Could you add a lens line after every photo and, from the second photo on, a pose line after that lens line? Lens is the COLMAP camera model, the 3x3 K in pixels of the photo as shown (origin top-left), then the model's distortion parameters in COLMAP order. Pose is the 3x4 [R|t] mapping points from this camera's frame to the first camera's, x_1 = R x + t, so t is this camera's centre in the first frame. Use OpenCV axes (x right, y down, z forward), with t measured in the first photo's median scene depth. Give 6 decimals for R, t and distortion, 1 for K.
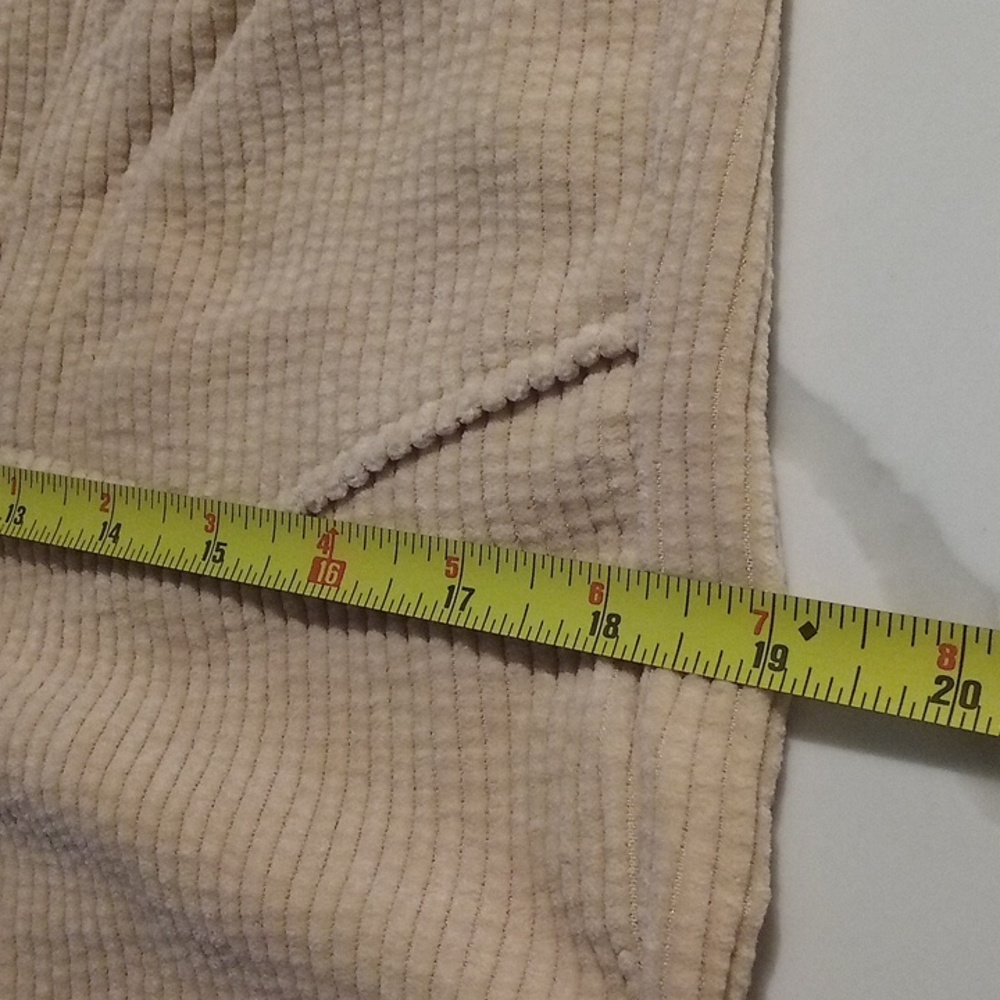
lens RADIAL K [[1628.5, 0, 500.0], [0, 1628.5, 500.0], [0, 0, 1]] dist [0.093366, -0.256468]
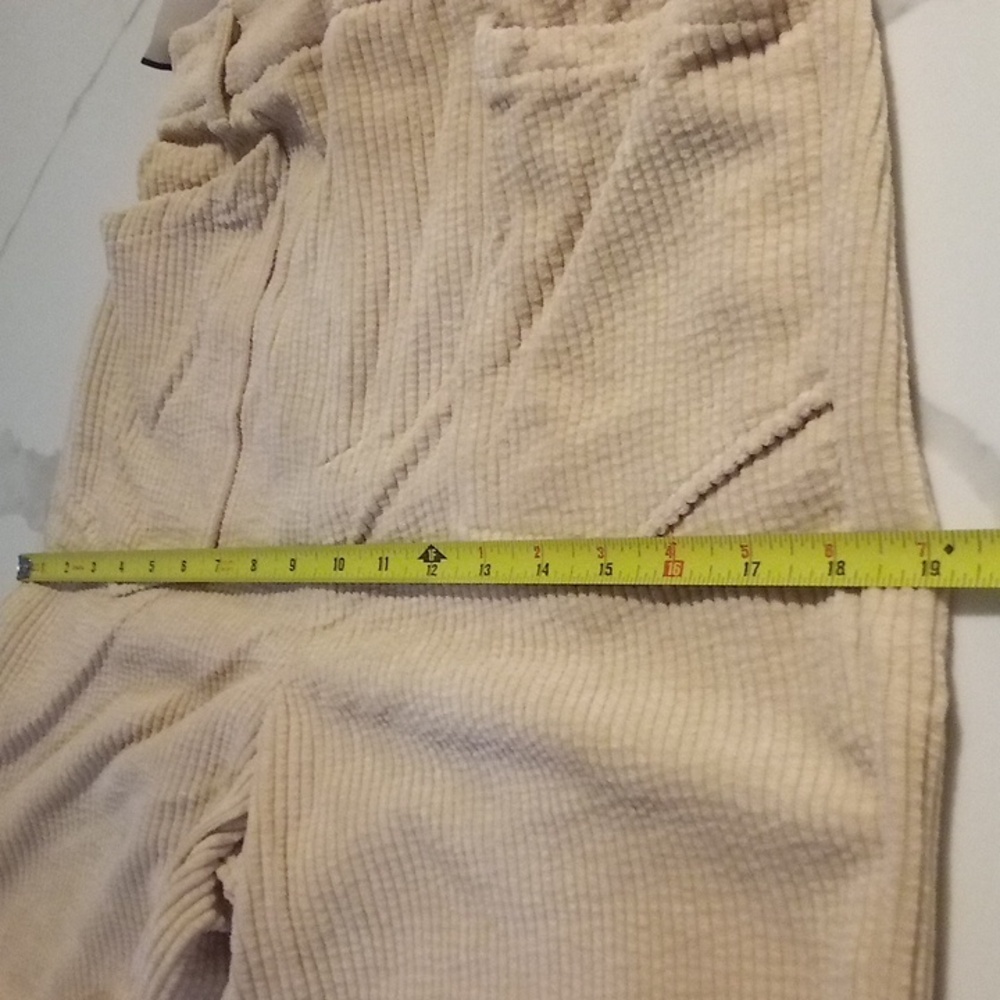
lens RADIAL K [[1628.5, 0, 500.0], [0, 1628.5, 500.0], [0, 0, 1]] dist [0.093366, -0.256468]
pose [[0.956342, -0.158526, -0.245520, 0.138416], [0.143202, 0.986521, -0.079175, 0.080311], [0.254762, 0.040559, 0.966153, -0.618965]]
